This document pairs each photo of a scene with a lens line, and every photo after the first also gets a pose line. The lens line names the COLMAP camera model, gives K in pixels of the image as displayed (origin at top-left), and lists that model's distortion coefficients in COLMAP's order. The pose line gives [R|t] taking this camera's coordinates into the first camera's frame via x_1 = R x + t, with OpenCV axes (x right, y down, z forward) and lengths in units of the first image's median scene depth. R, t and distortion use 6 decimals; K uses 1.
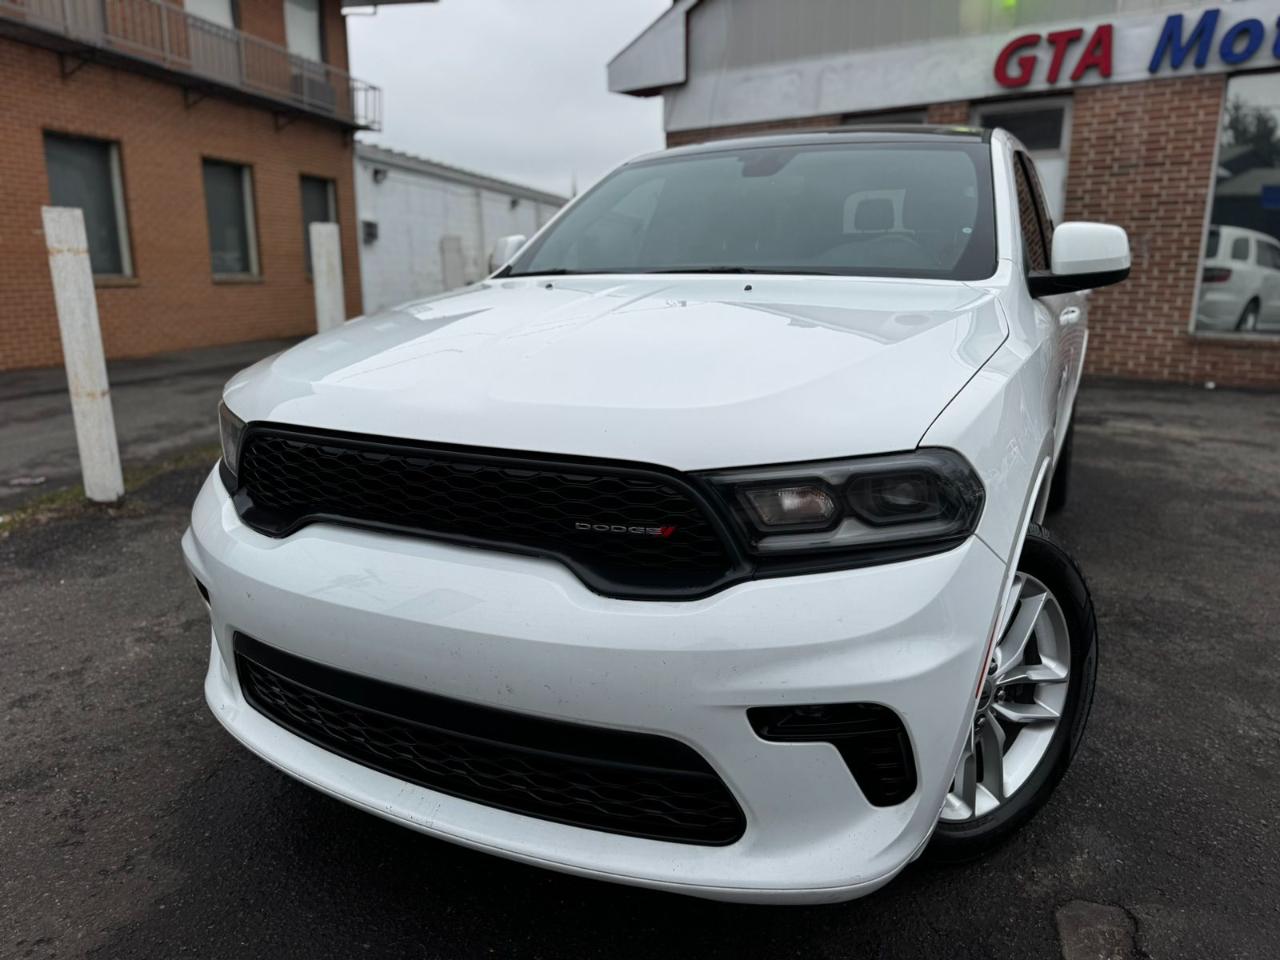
lens RADIAL K [[908.5, 0, 640.0], [0, 908.5, 480.0], [0, 0, 1]] dist [0.002682, -0.005801]
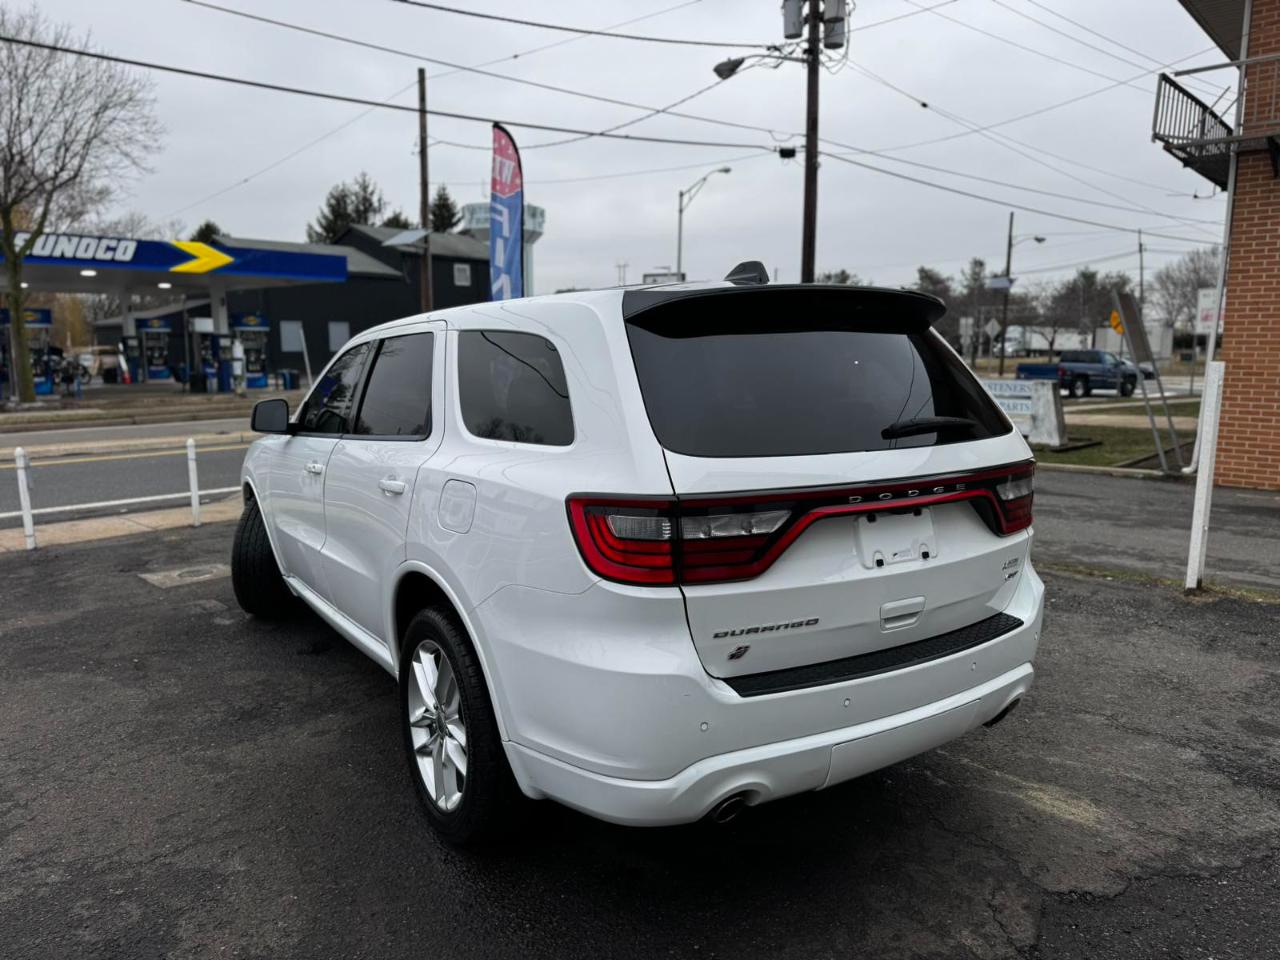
lens RADIAL K [[891.3, 0, 646.9], [0, 891.3, 493.2], [0, 0, 1]] dist [0.058629, -0.073774]
pose [[-0.500774, 0.137414, -0.854601, 0.524422], [-0.199259, 0.942500, 0.268308, -0.229143], [0.842331, 0.304649, -0.444598, 0.777279]]
